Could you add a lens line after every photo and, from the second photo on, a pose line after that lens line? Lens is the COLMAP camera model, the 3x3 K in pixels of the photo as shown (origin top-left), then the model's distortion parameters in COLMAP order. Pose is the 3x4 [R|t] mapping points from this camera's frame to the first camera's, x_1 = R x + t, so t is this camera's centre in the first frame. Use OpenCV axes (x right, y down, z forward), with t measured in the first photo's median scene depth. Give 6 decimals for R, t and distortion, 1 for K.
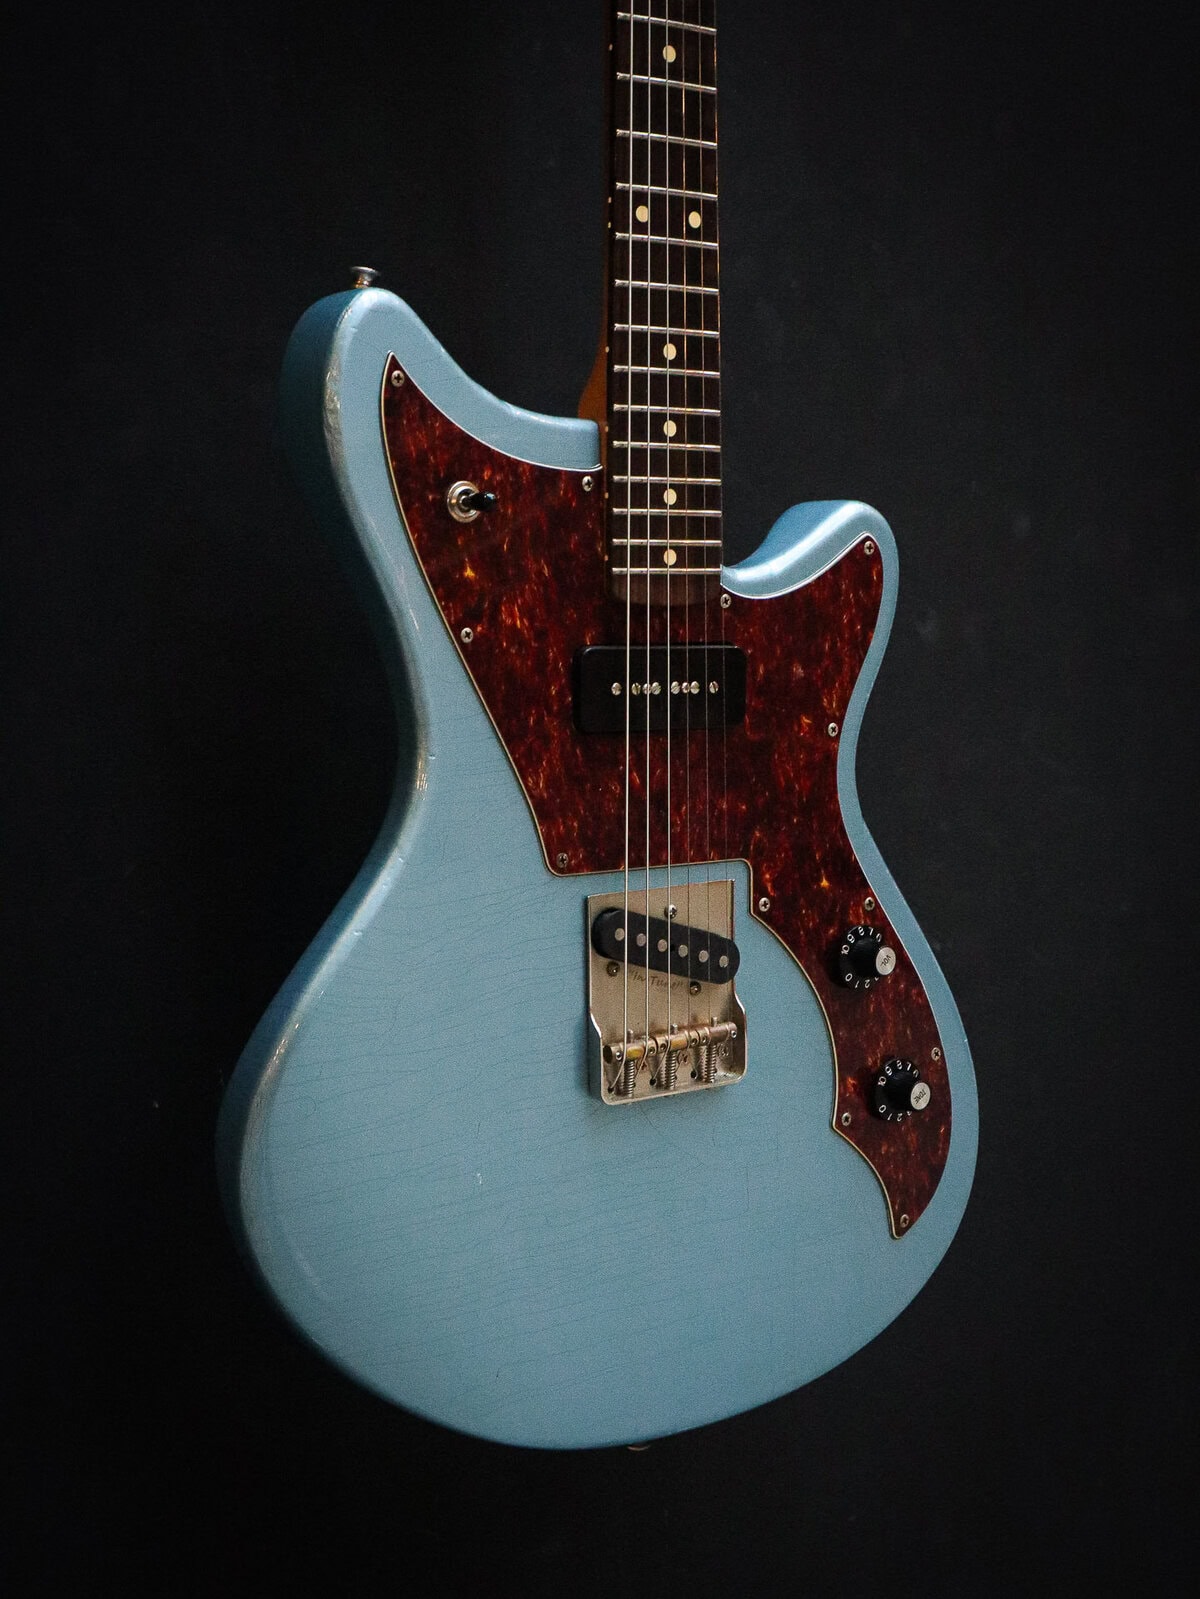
lens RADIAL K [[2330.3, 0, 600.0], [0, 2330.3, 799.5], [0, 0, 1]] dist [-0.027210, 0.012082]
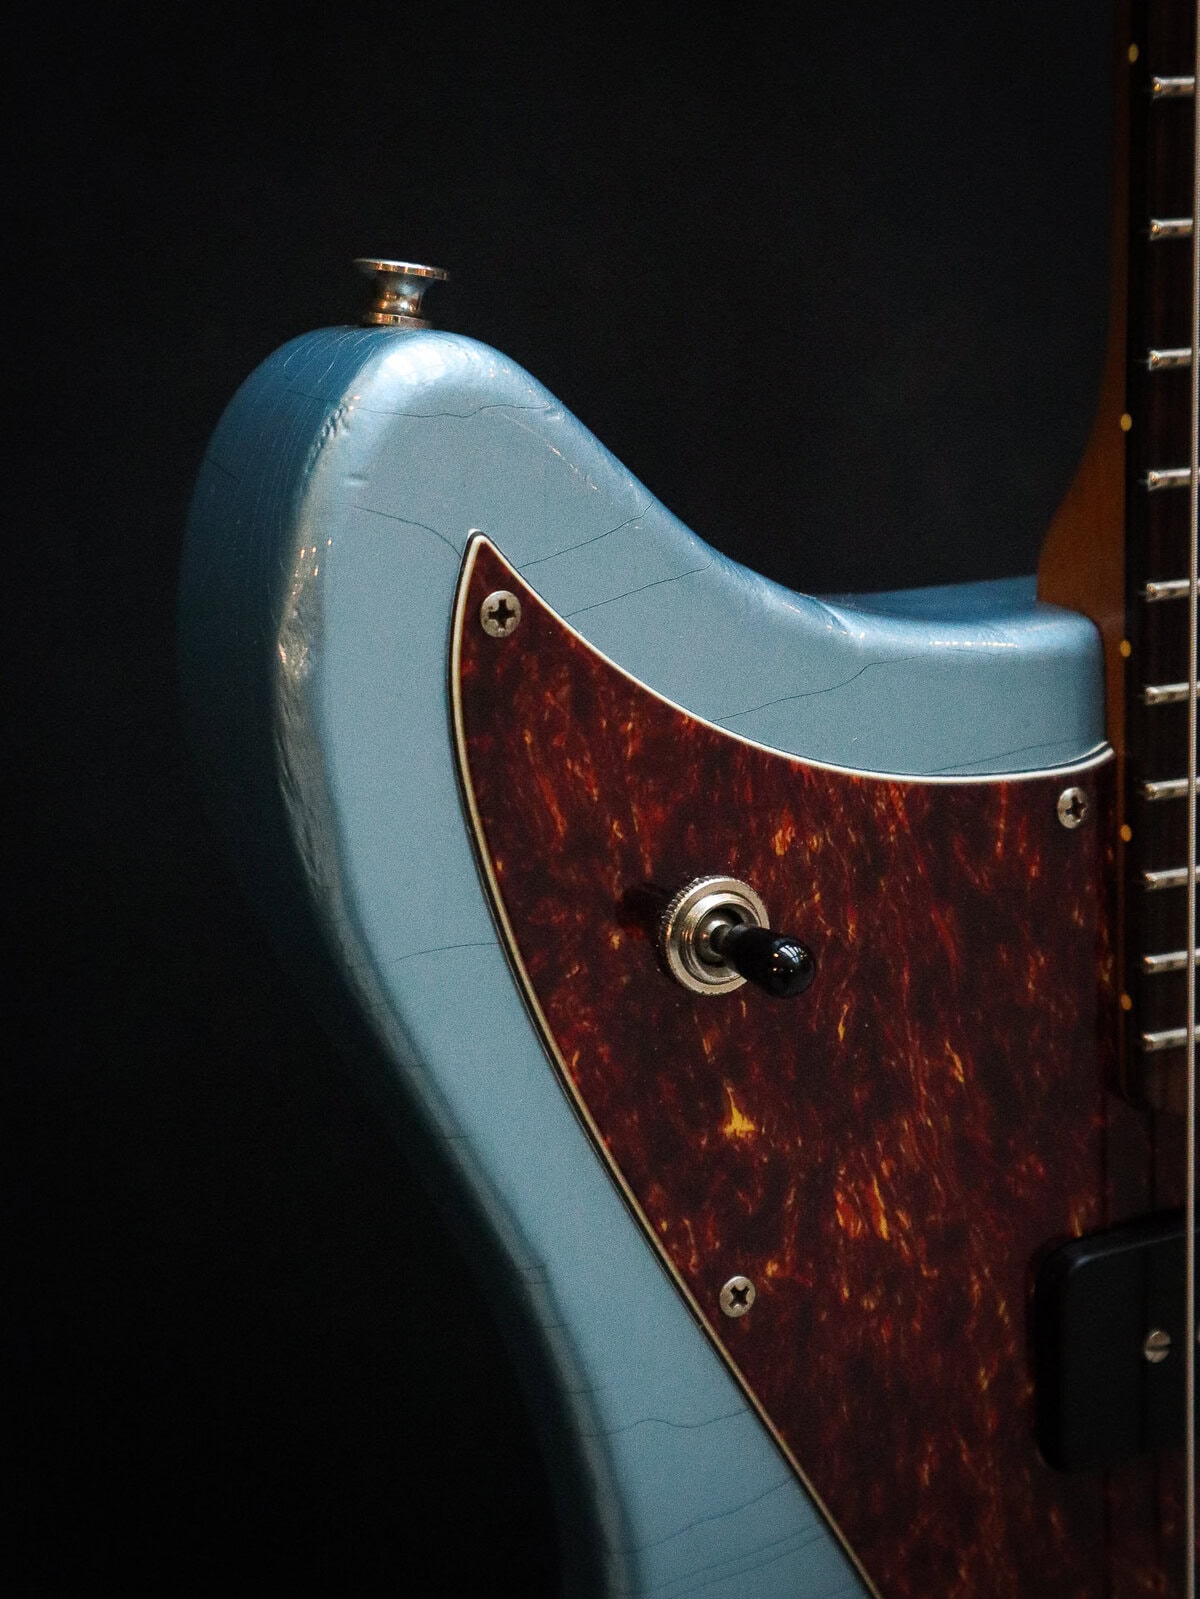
lens RADIAL K [[2718.0, 0, 600.0], [0, 2718.0, 799.5], [0, 0, 1]] dist [0.020980, 0.106772]
pose [[0.990111, -0.015016, -0.139482, -0.018463], [0.032315, 0.991930, 0.122597, -0.187813], [0.136516, -0.125892, 0.982606, 0.579583]]
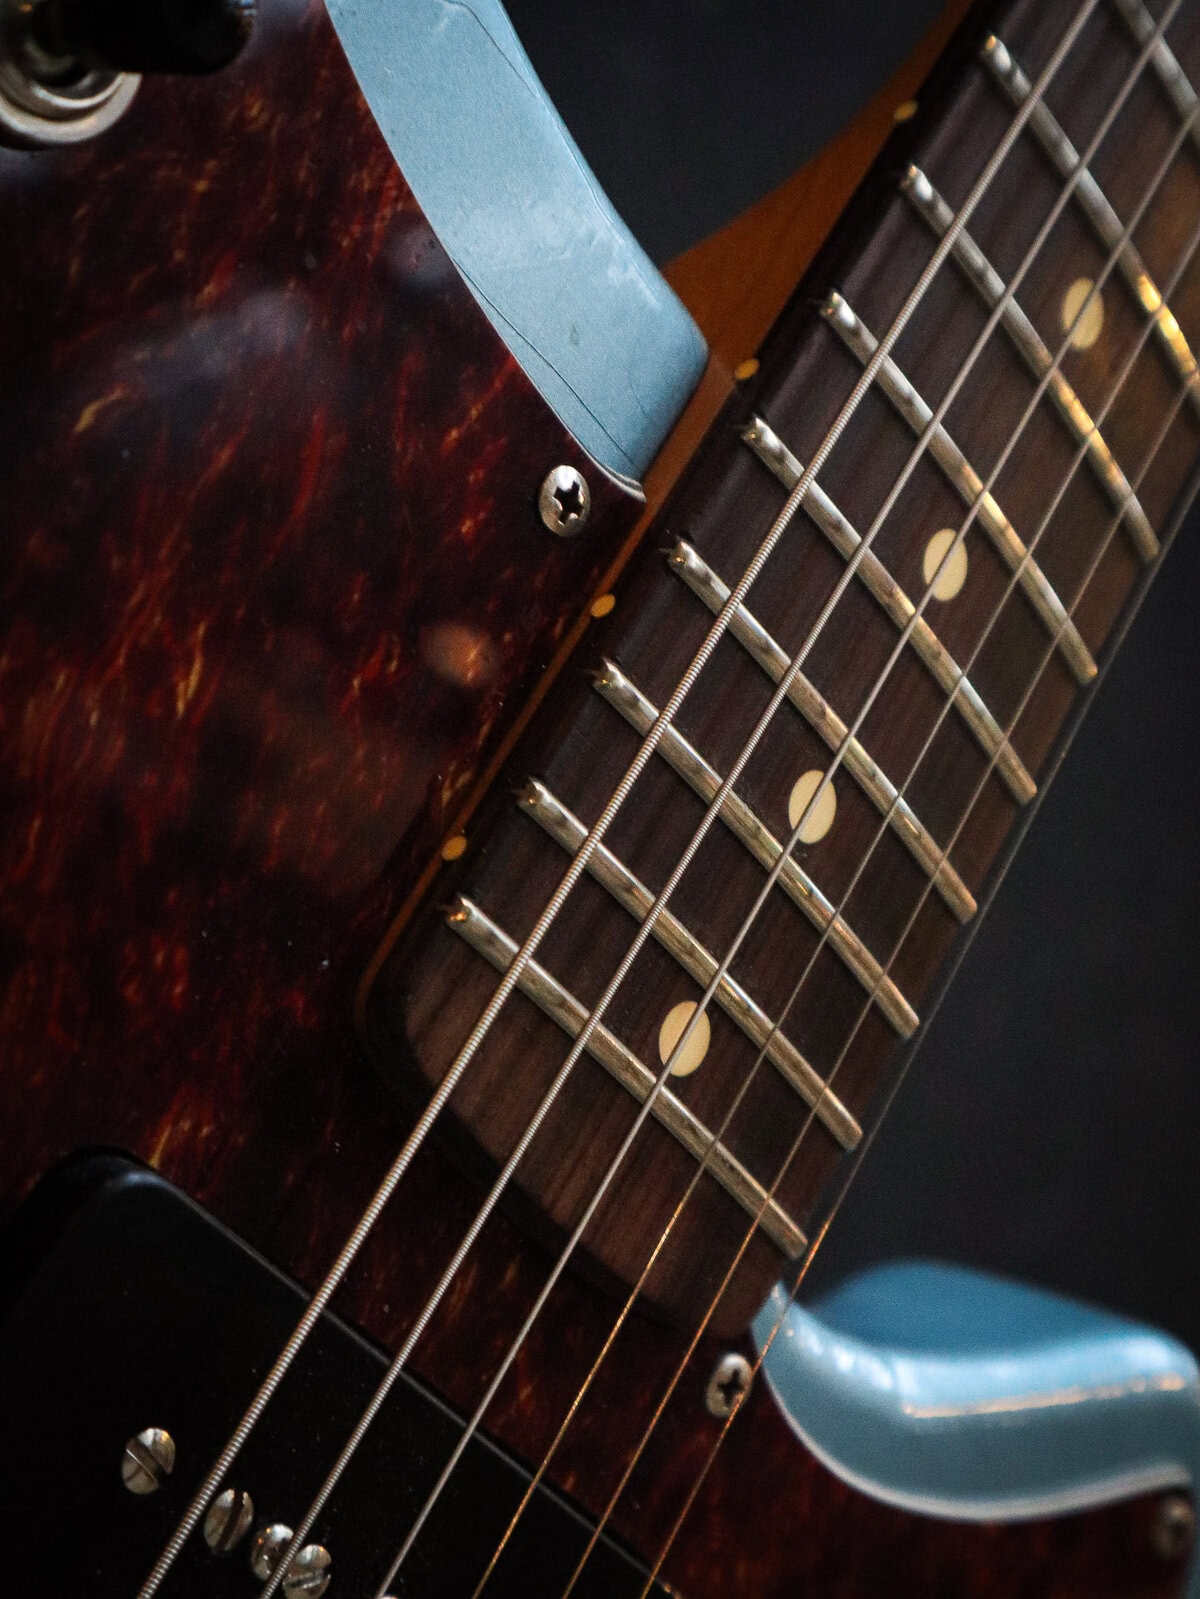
lens RADIAL K [[2718.0, 0, 600.0], [0, 2718.0, 799.5], [0, 0, 1]] dist [0.020980, 0.106772]
pose [[0.840635, 0.534137, 0.089613, -0.009915], [-0.447598, 0.778313, -0.440323, -0.009488], [-0.304940, 0.330040, 0.893356, 0.783321]]
